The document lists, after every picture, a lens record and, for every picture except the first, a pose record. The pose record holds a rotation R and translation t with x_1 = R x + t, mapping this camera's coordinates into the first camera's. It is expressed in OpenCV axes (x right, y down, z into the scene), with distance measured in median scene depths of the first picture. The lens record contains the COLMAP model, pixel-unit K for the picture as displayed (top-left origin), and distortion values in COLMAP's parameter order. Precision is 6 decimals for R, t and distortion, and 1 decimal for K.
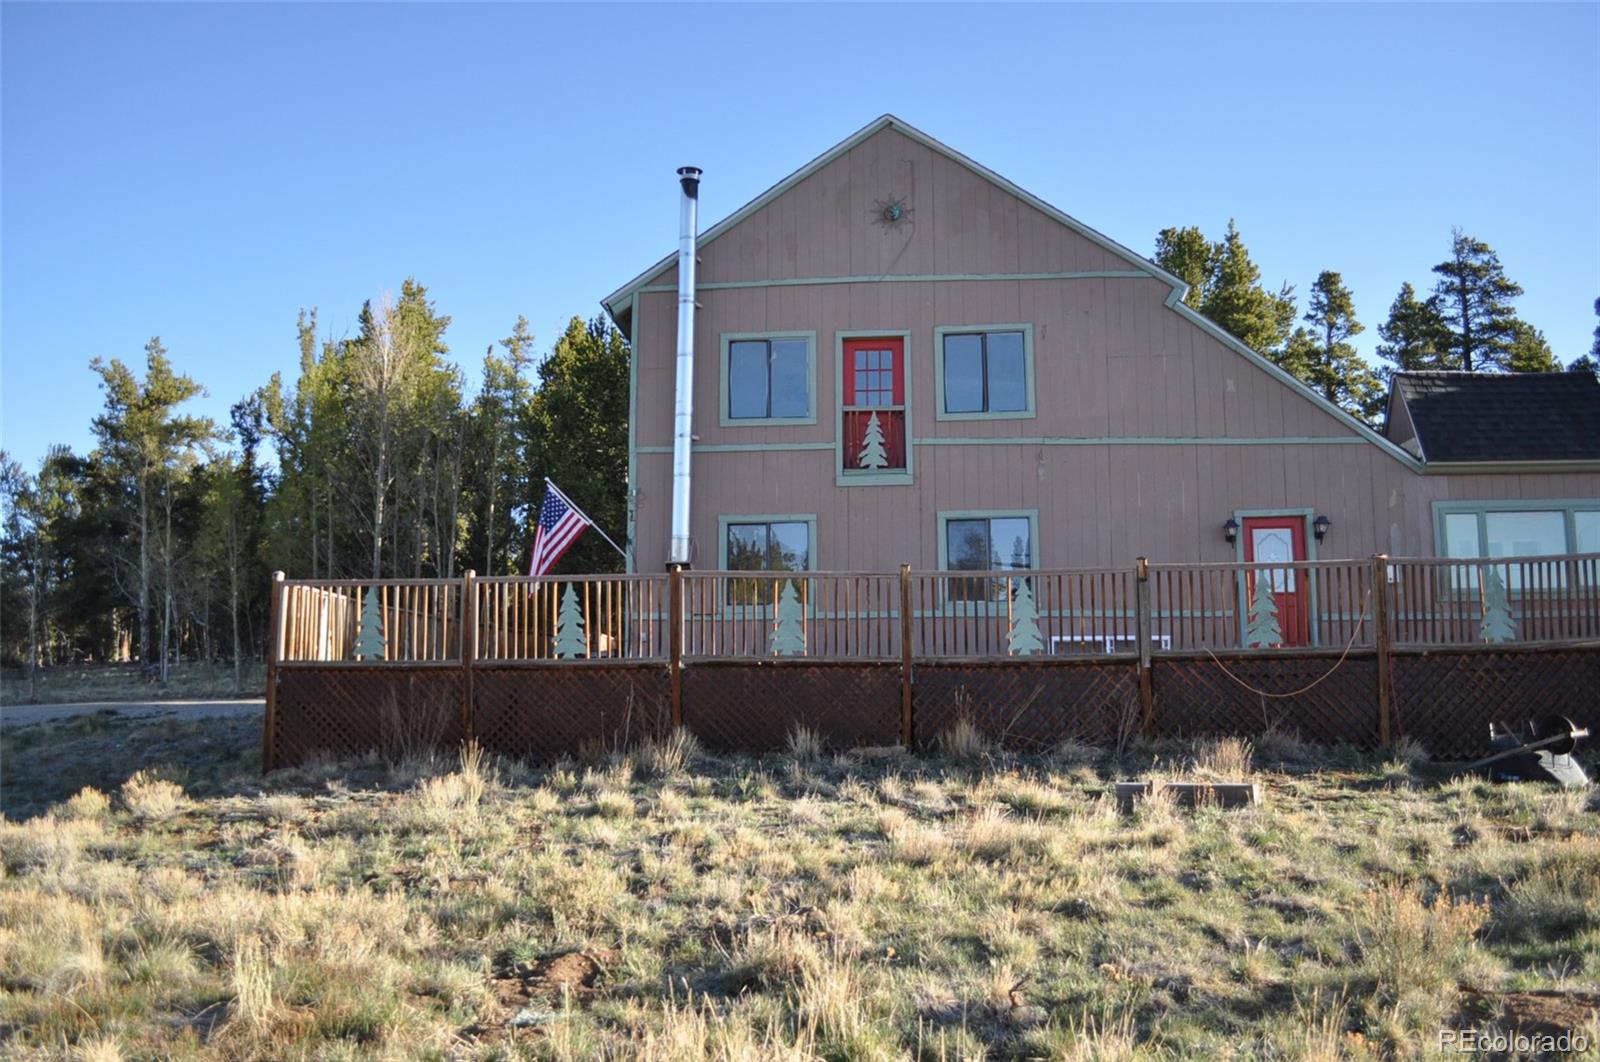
lens RADIAL K [[1271.1, 0, 800.1], [0, 1271.1, 534.6], [0, 0, 1]] dist [-0.084512, 0.011480]
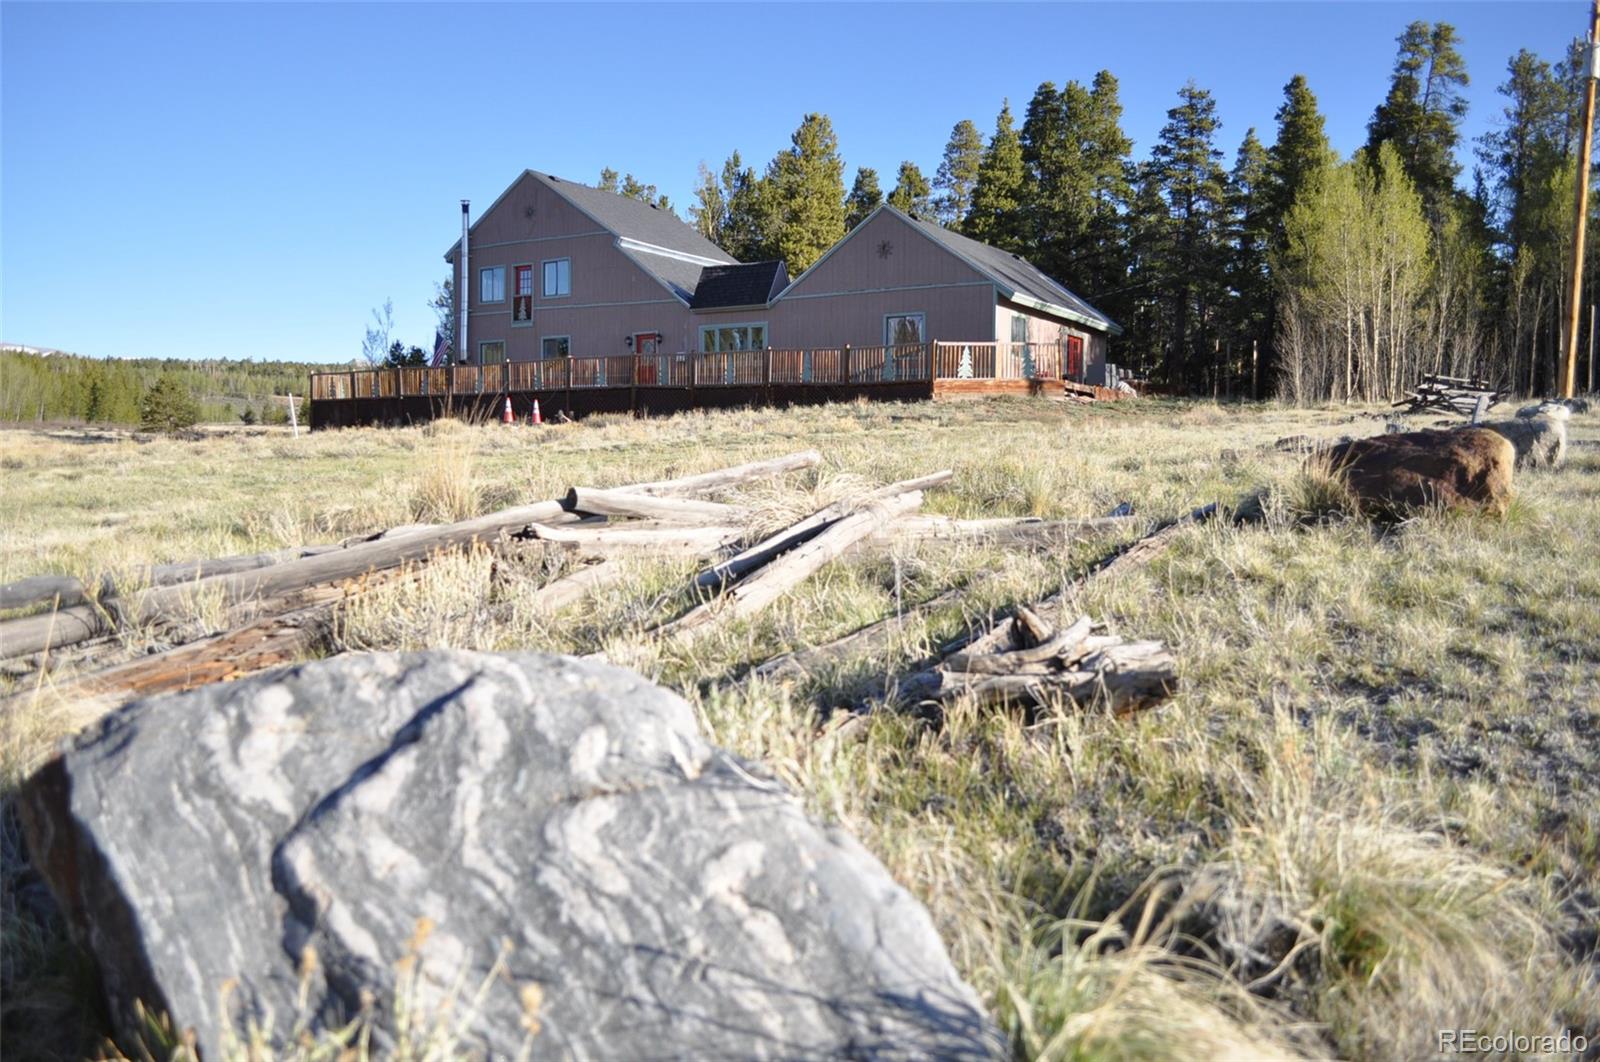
lens RADIAL K [[1271.1, 0, 799.4], [0, 1271.1, 524.3], [0, 0, 1]] dist [-0.084512, 0.011480]
pose [[0.872915, 0.040951, -0.486151, 1.752562], [0.052269, 0.982886, 0.176646, -0.066732], [0.485065, -0.179607, 0.855835, -0.941487]]
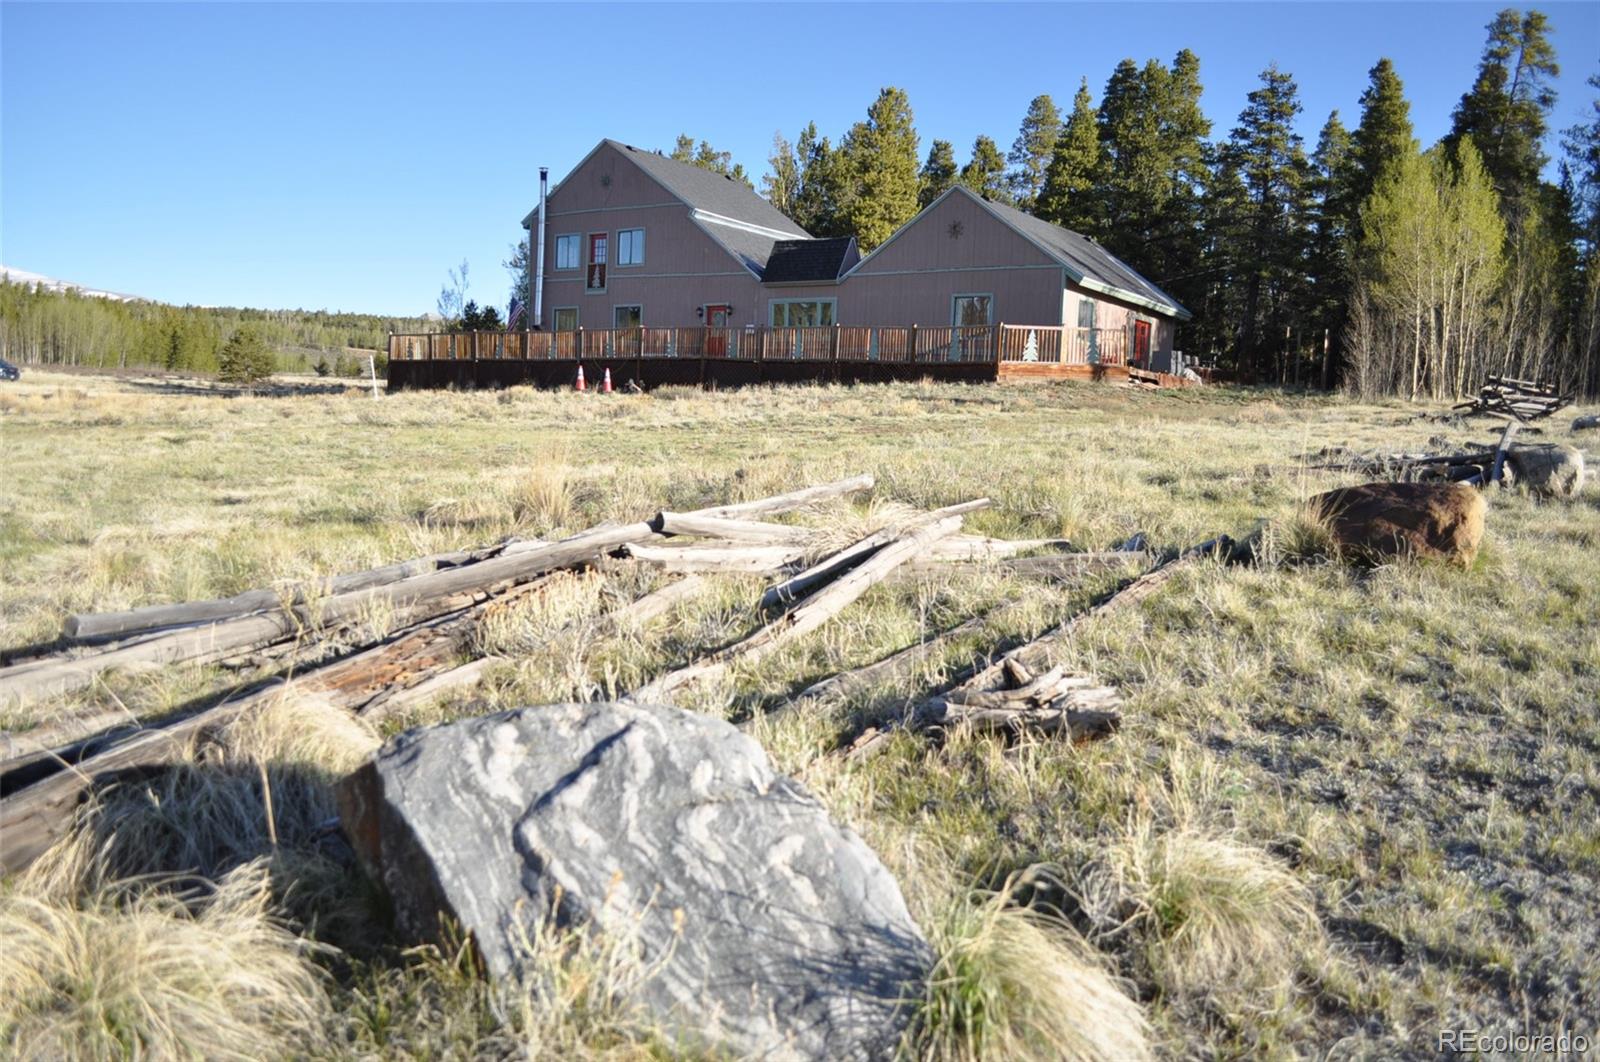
lens RADIAL K [[1271.1, 0, 800.2], [0, 1271.1, 535.9], [0, 0, 1]] dist [-0.084512, 0.011480]
pose [[0.846175, 0.090911, -0.525094, 1.772705], [0.024967, 0.977496, 0.209470, -0.085509], [0.532321, -0.190359, 0.824863, -0.971960]]
